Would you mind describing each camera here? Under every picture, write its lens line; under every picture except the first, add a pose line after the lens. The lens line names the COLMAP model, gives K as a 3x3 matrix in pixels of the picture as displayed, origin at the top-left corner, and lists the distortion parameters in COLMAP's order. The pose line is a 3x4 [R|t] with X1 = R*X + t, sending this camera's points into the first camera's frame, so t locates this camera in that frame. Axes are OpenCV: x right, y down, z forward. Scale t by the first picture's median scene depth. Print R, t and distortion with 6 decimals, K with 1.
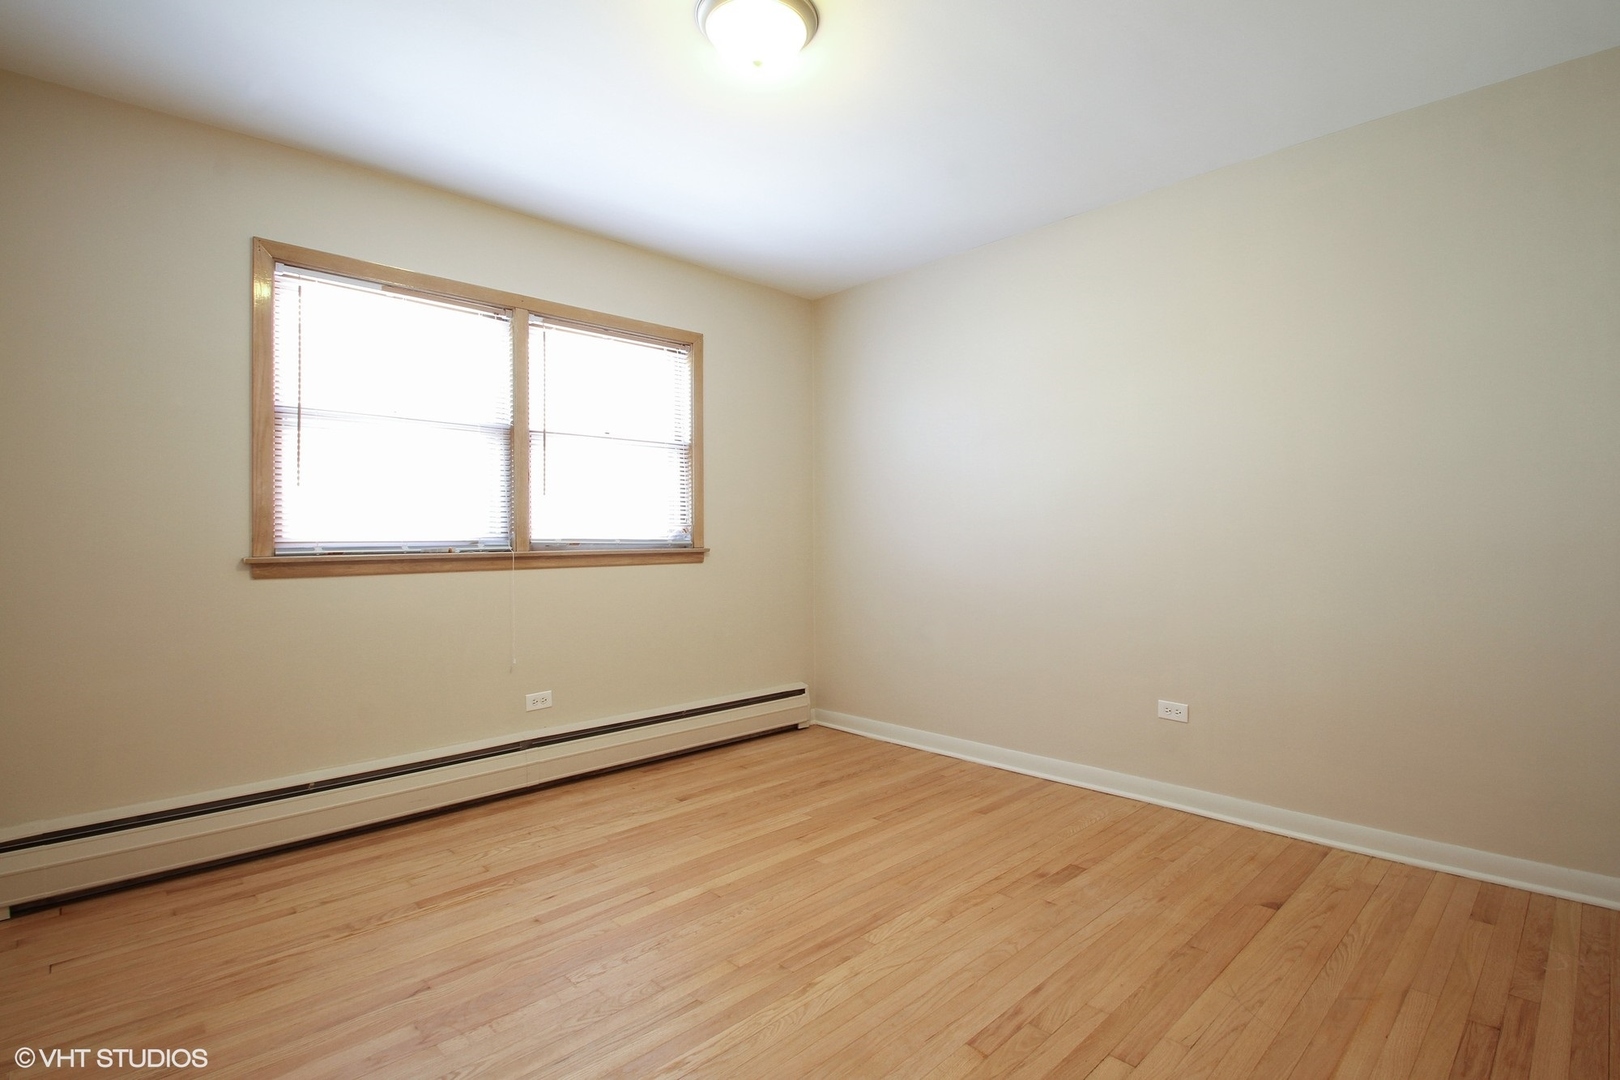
lens RADIAL K [[848.1, 0, 813.0], [0, 848.1, 520.1], [0, 0, 1]] dist [0.030466, 0.000968]
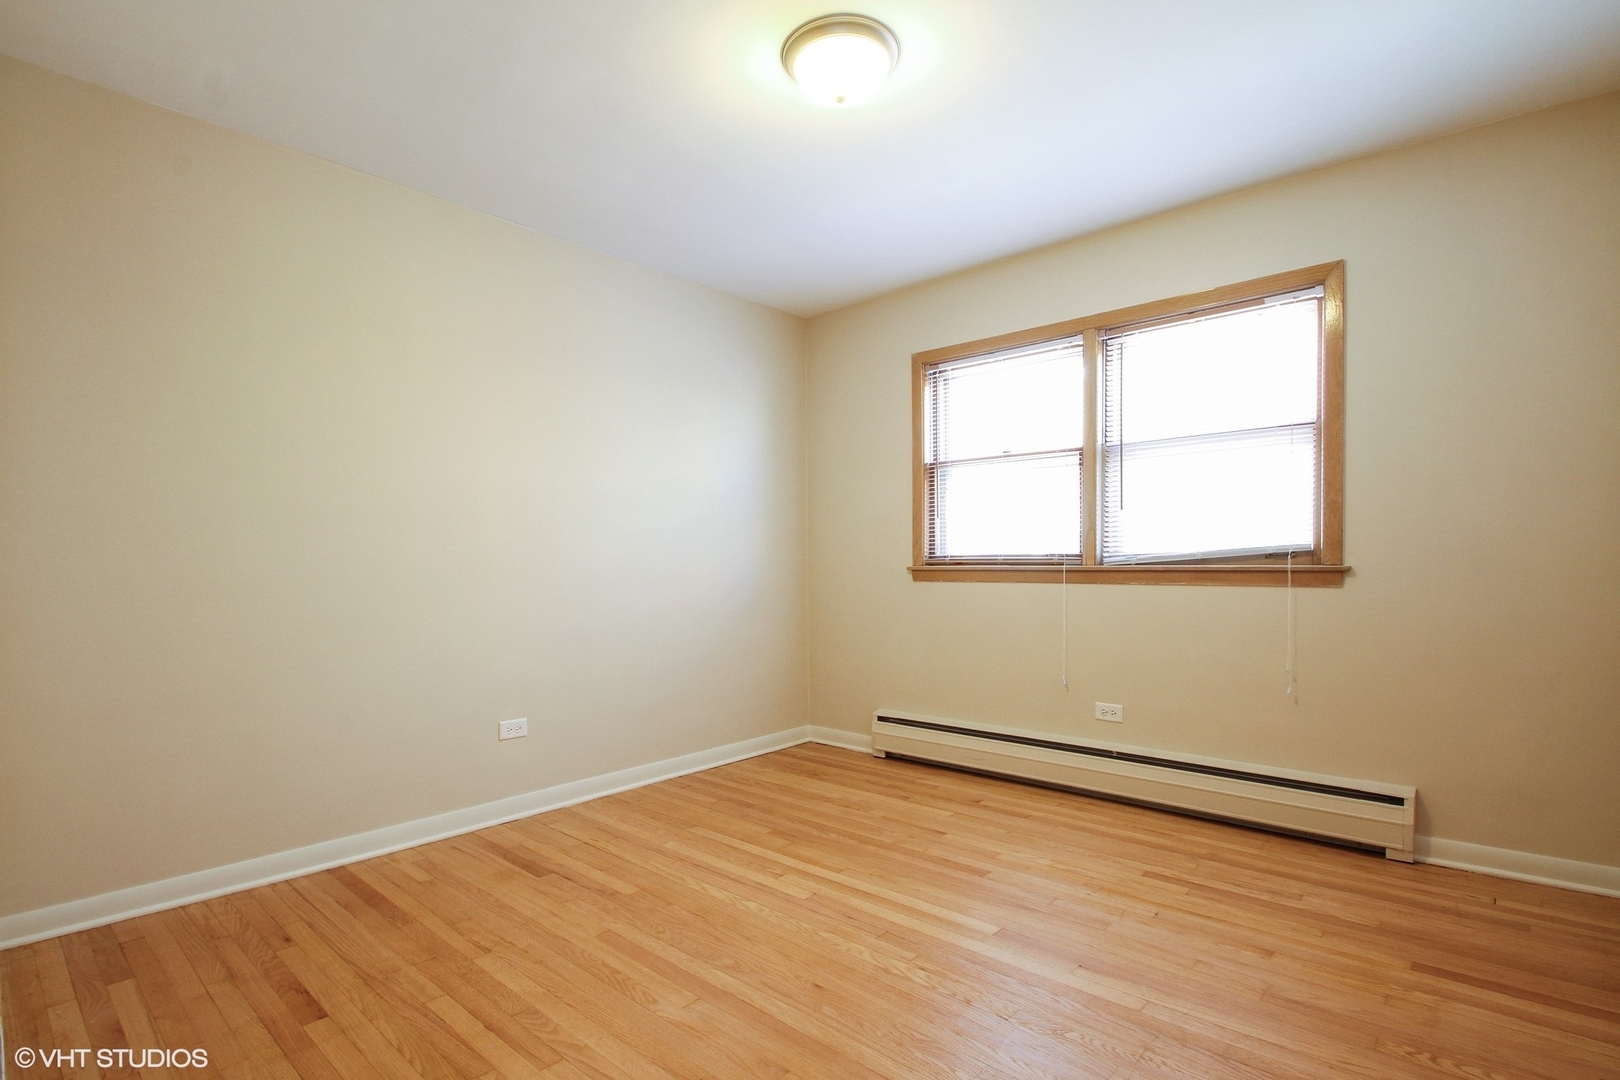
lens RADIAL K [[799.6, 0, 810.0], [0, 799.6, 540.0], [0, 0, 1]] dist [0.001610, 0.000121]
pose [[0.008794, -0.015325, -0.999844, 0.620865], [0.037789, 0.999173, -0.014983, 0.008001], [0.999247, -0.037651, 0.009366, 0.642885]]
